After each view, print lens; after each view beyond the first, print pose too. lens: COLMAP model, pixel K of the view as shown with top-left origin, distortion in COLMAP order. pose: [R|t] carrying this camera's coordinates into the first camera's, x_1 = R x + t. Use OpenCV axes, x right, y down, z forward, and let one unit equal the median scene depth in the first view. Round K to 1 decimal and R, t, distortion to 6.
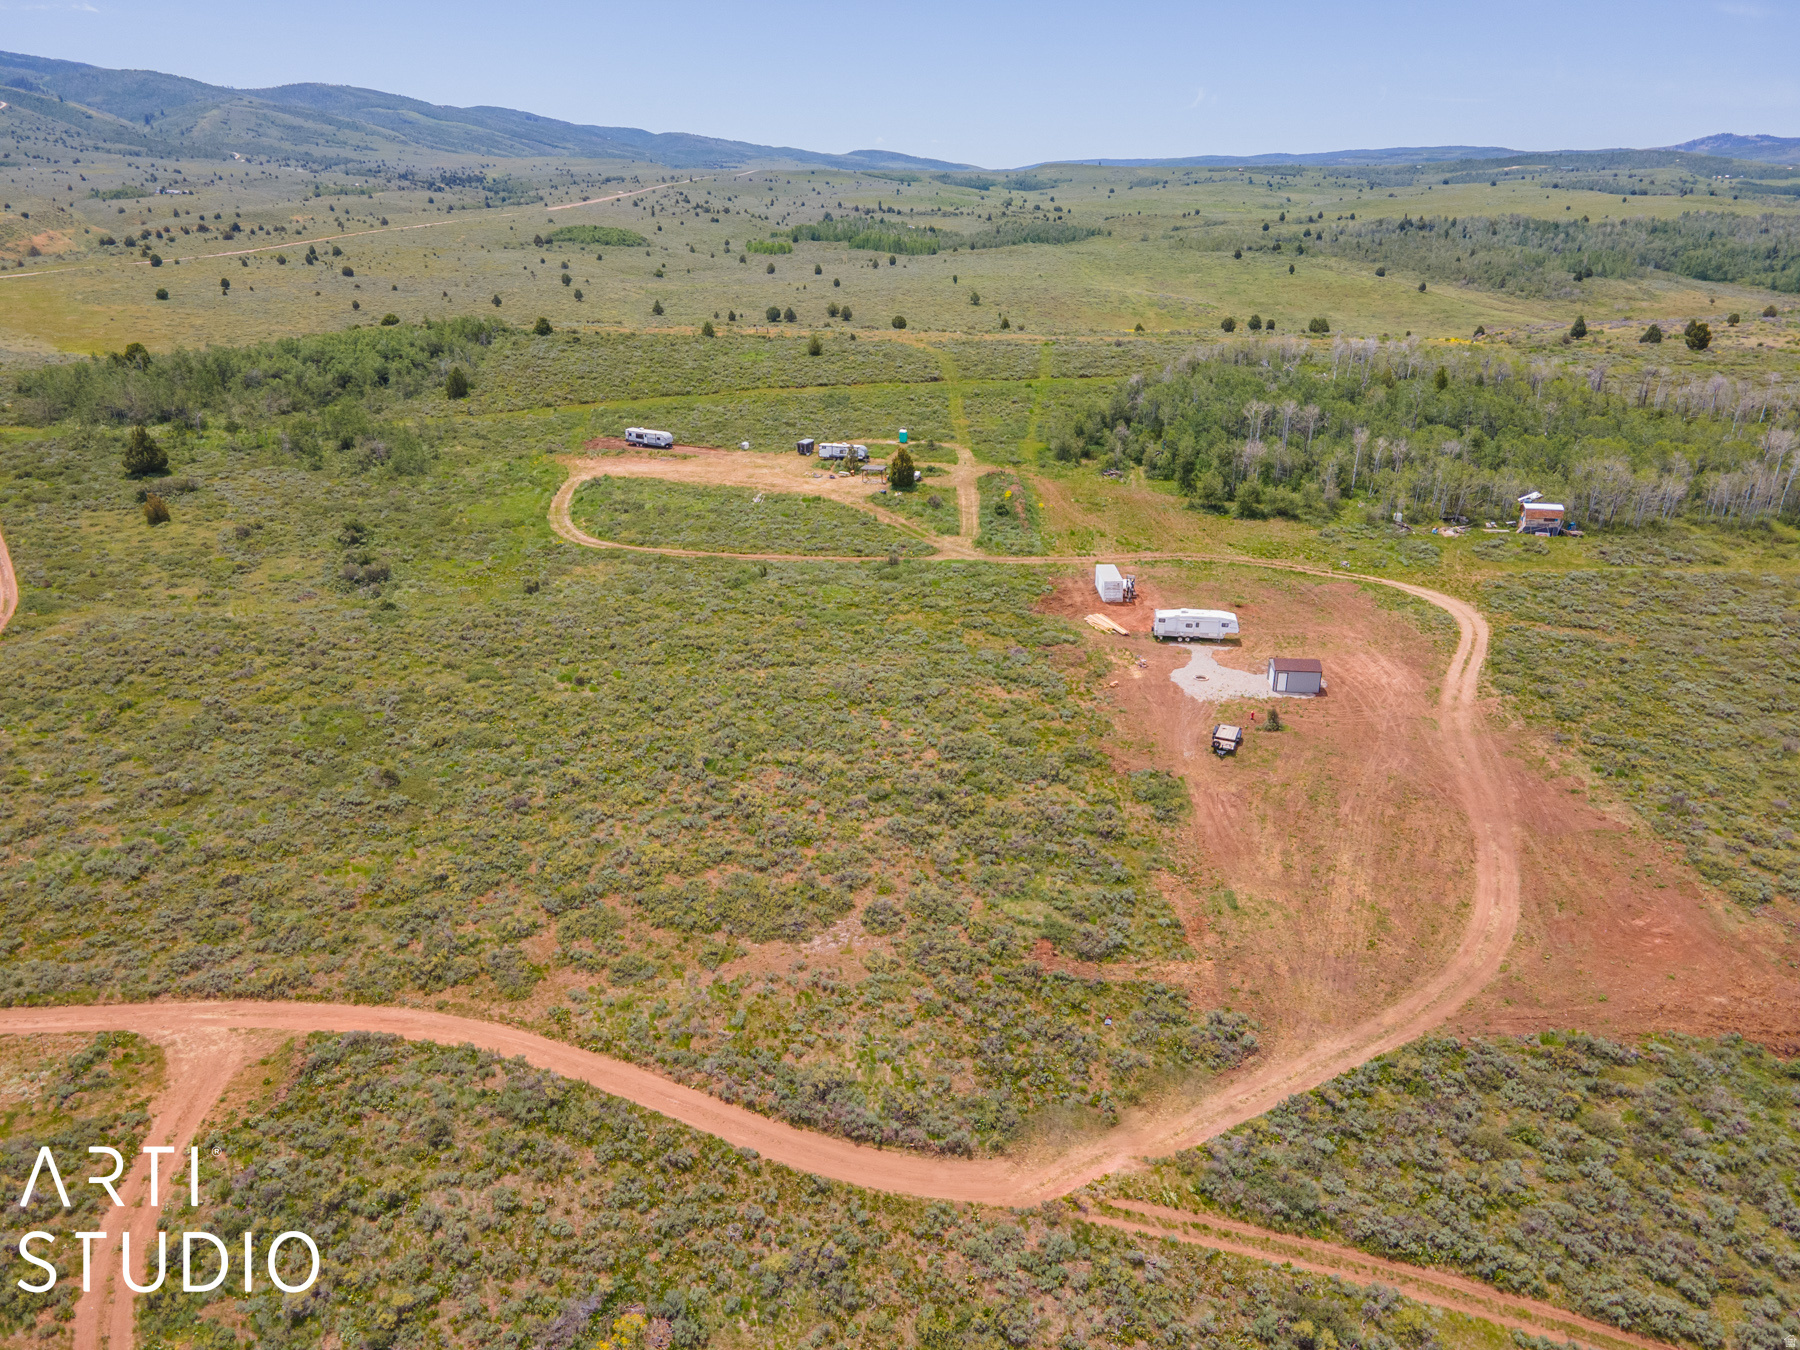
lens RADIAL K [[1309.1, 0, 885.7], [0, 1309.1, 676.8], [0, 0, 1]] dist [0.016983, 0.047974]
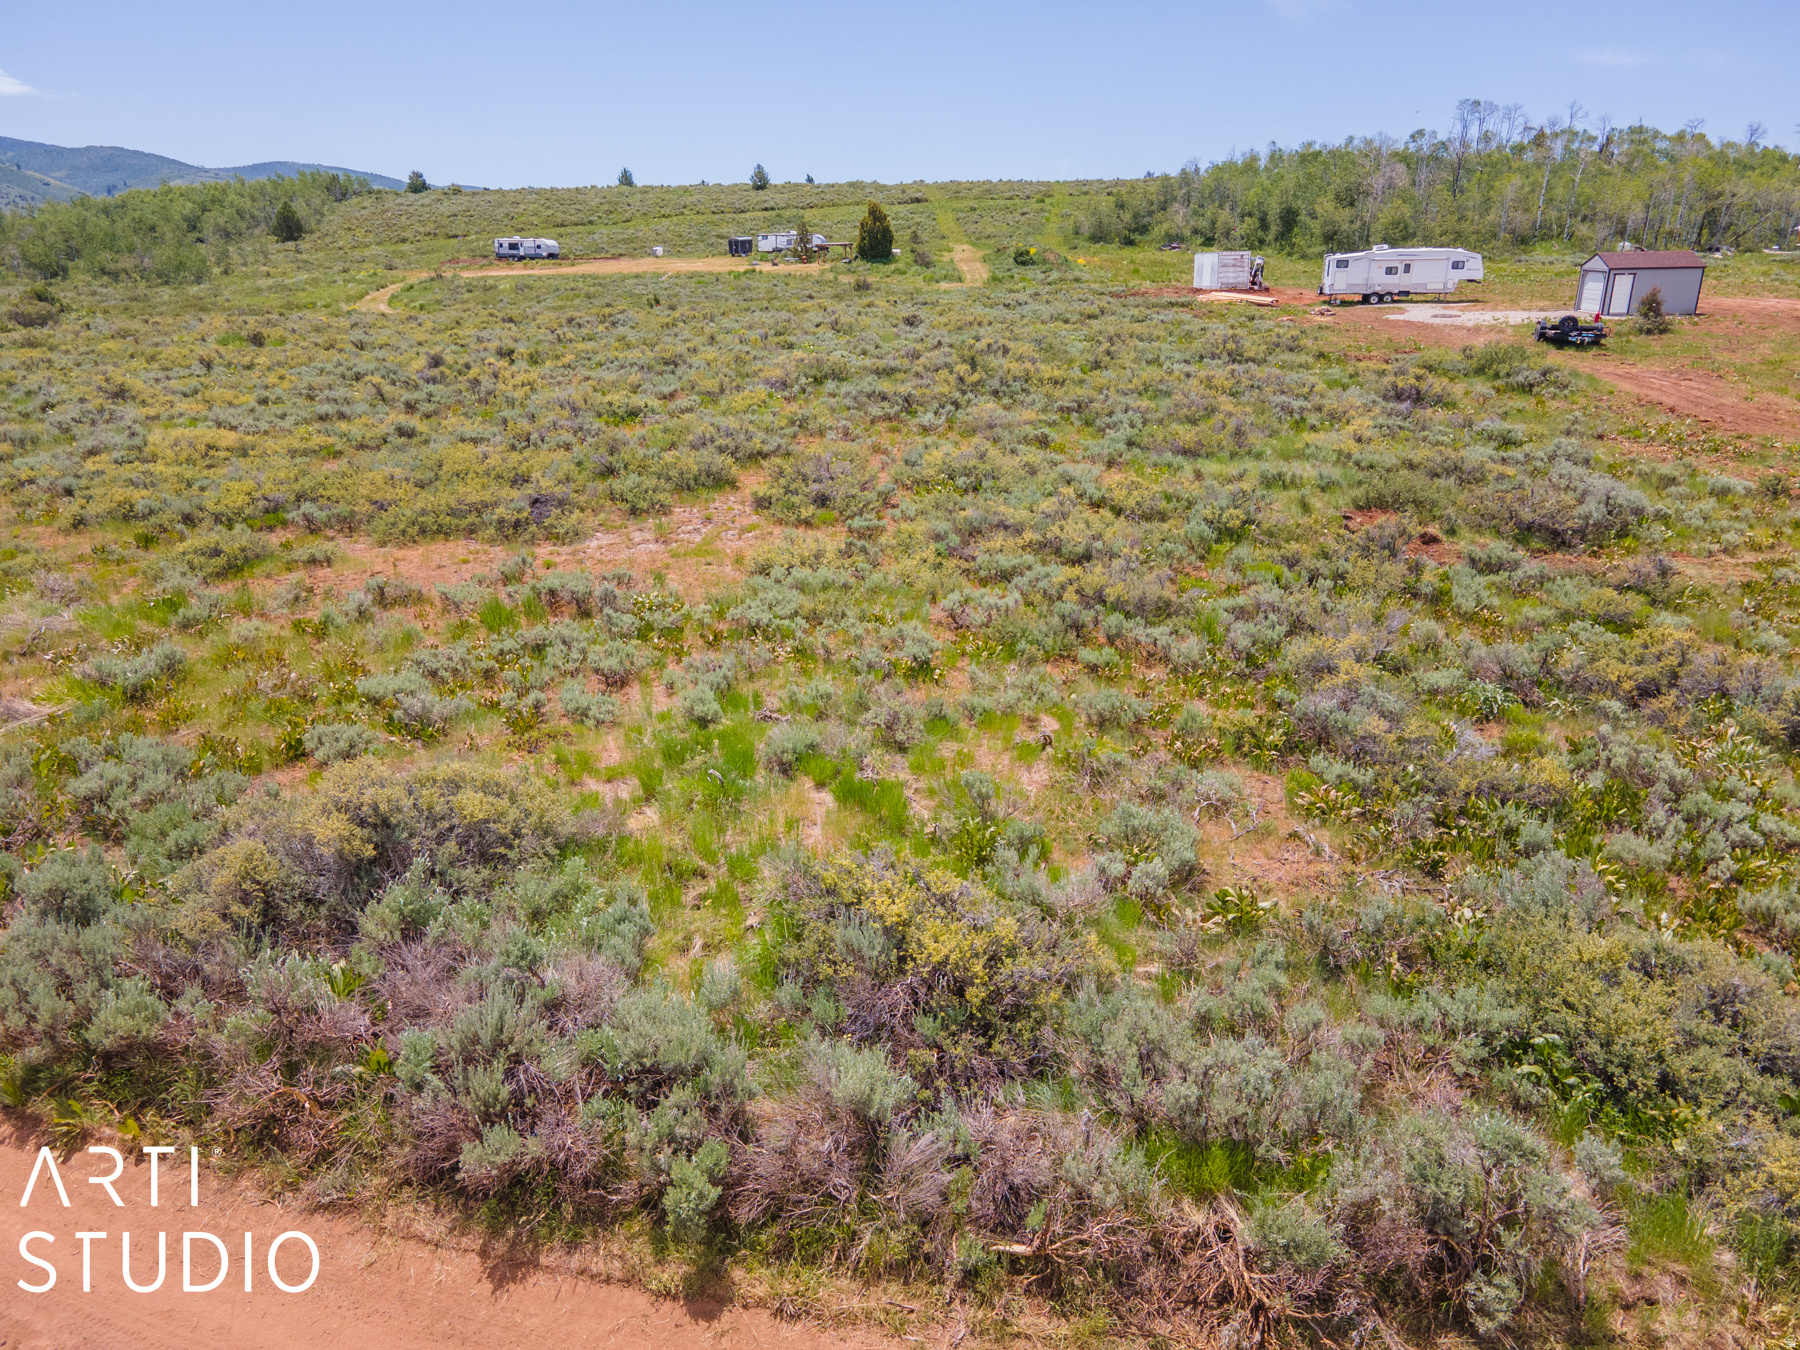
lens RADIAL K [[1309.1, 0, 885.7], [0, 1309.1, 676.8], [0, 0, 1]] dist [0.016983, 0.047974]
pose [[0.999730, -0.016274, 0.016580, 0.003739], [0.017183, 0.998269, -0.056249, 0.135984], [-0.015636, 0.056519, 0.998279, 0.383407]]
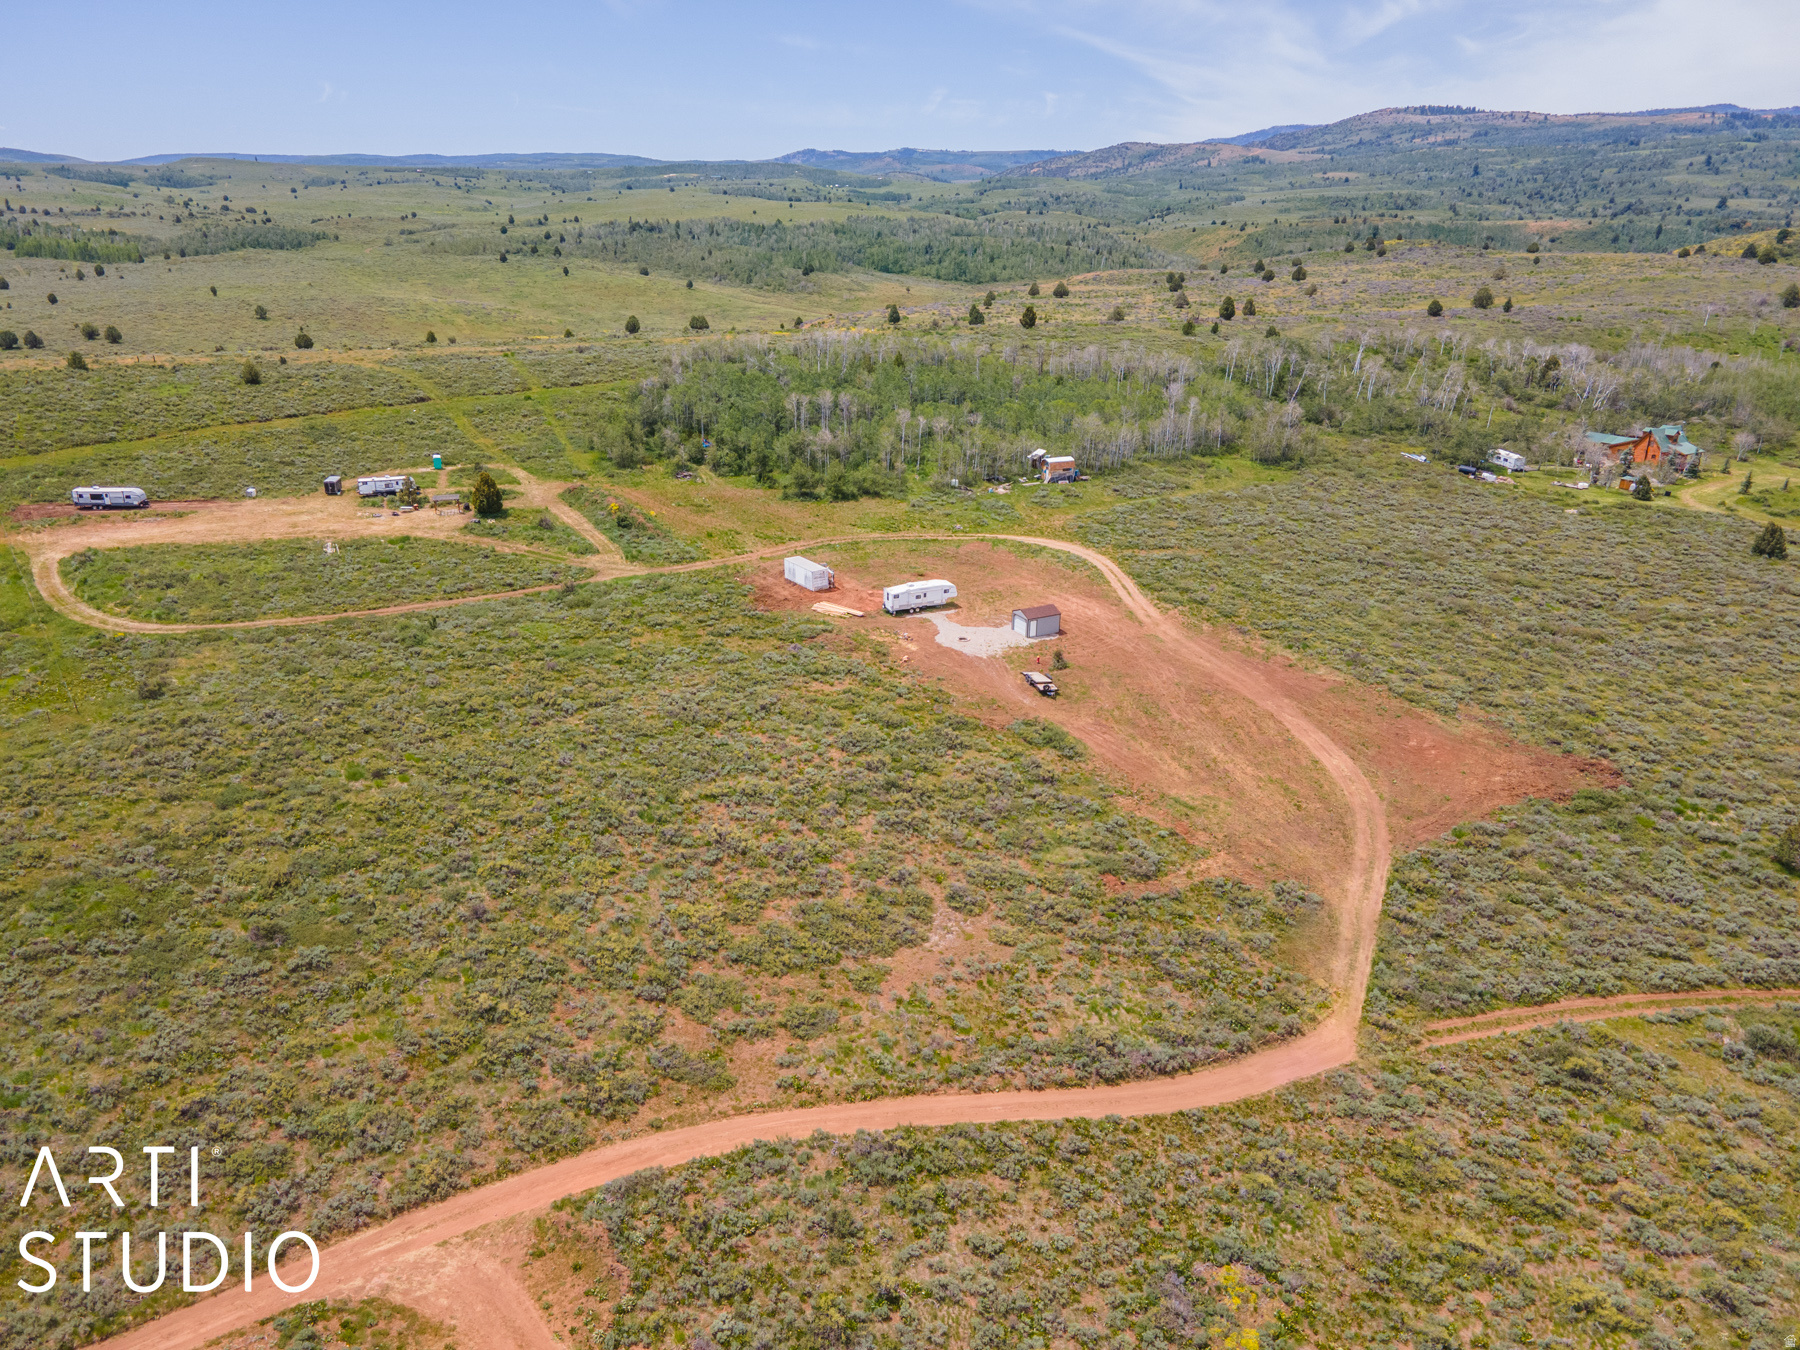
lens RADIAL K [[1309.1, 0, 885.7], [0, 1309.1, 676.8], [0, 0, 1]] dist [0.016983, 0.047974]
pose [[0.832854, -0.195093, 0.517970, -0.310686], [0.195668, 0.979172, 0.054187, -0.032405], [-0.517753, 0.056220, 0.853681, 0.074973]]
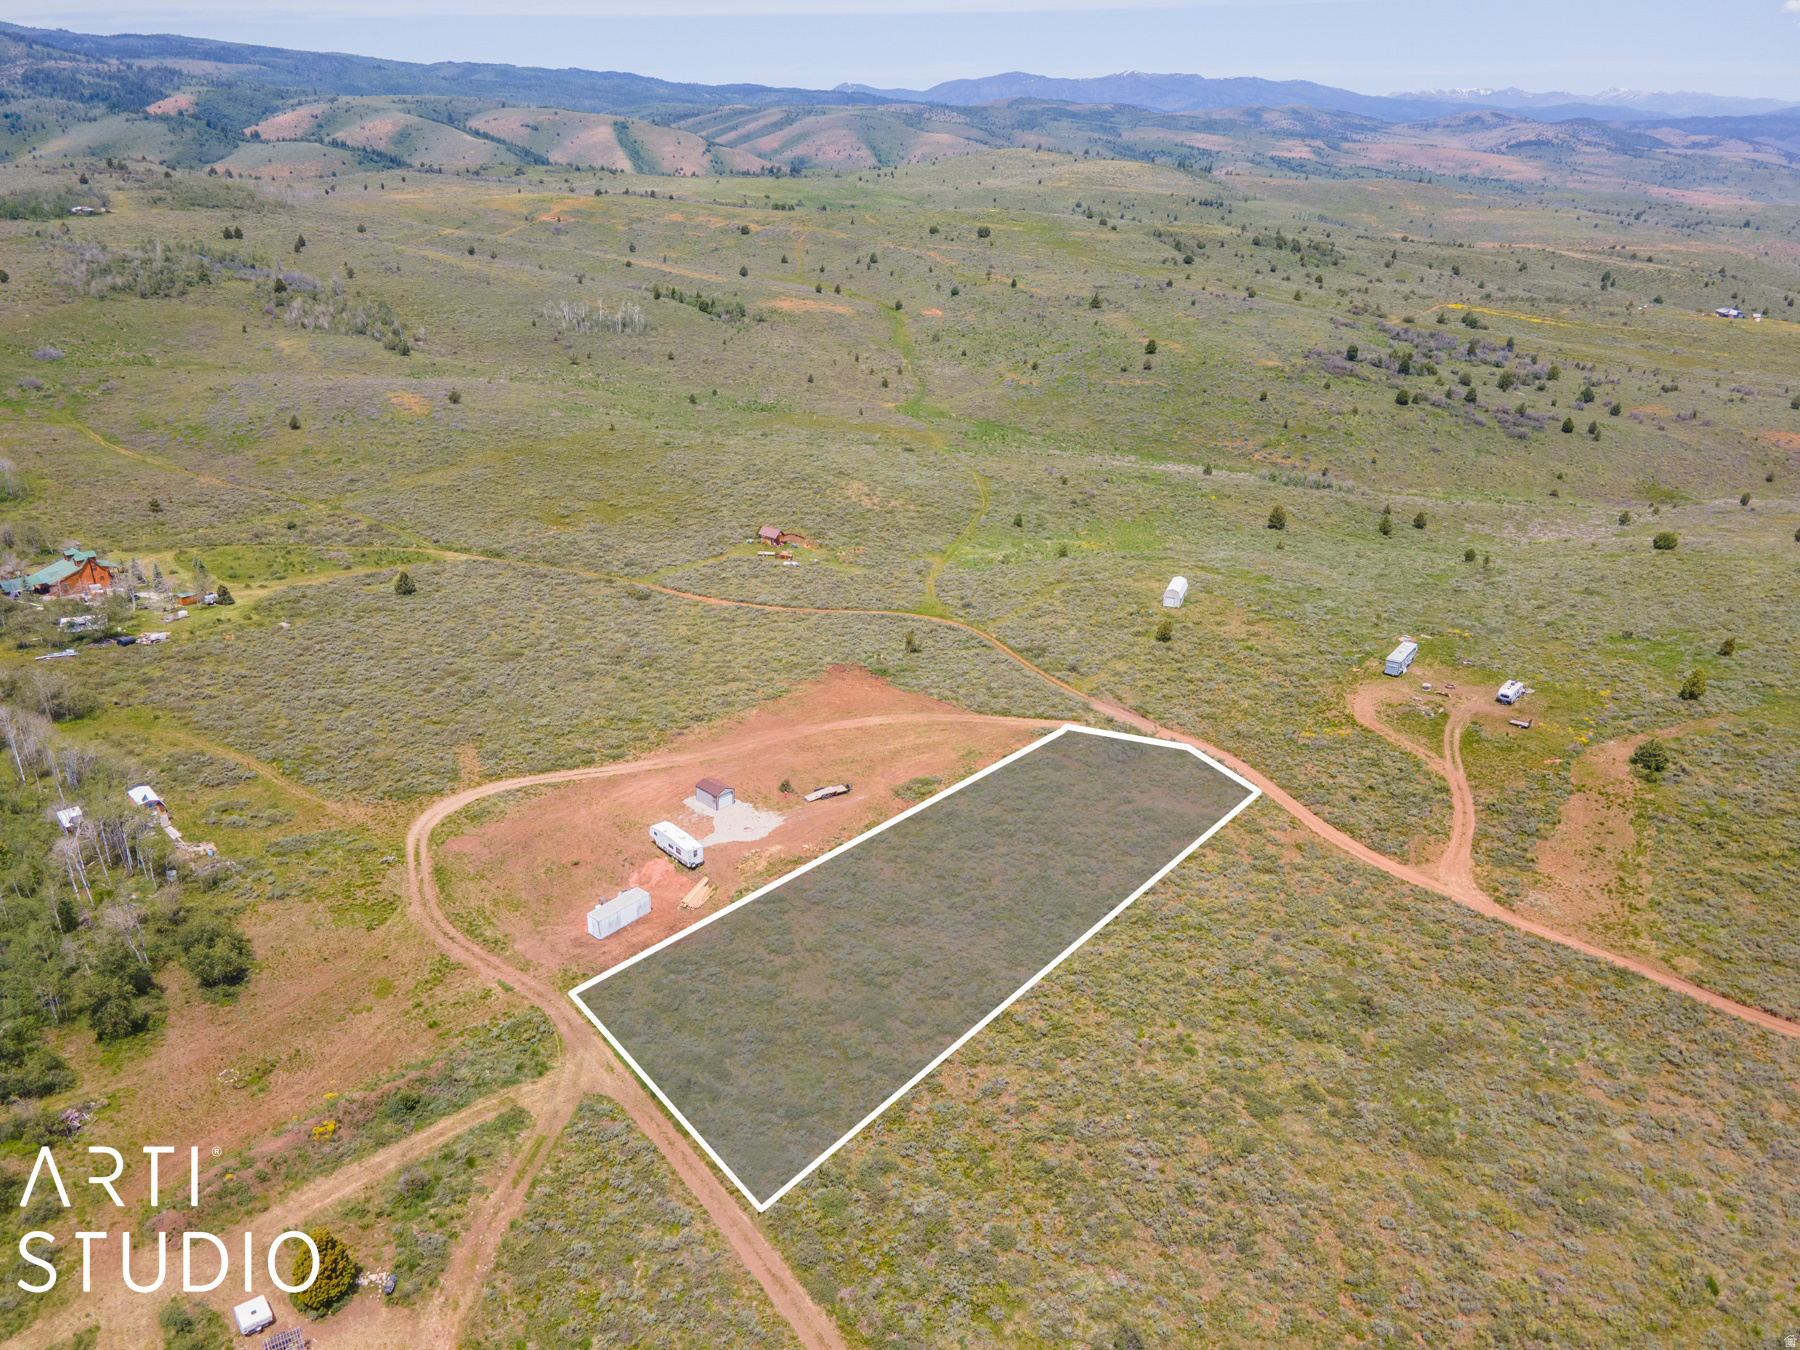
lens RADIAL K [[1309.1, 0, 885.7], [0, 1309.1, 676.8], [0, 0, 1]] dist [0.016983, 0.047974]
pose [[-0.774376, -0.261774, 0.576035, -0.455710], [0.208356, 0.754125, 0.622802, -0.710563], [-0.597436, 0.602303, -0.529434, 1.202038]]
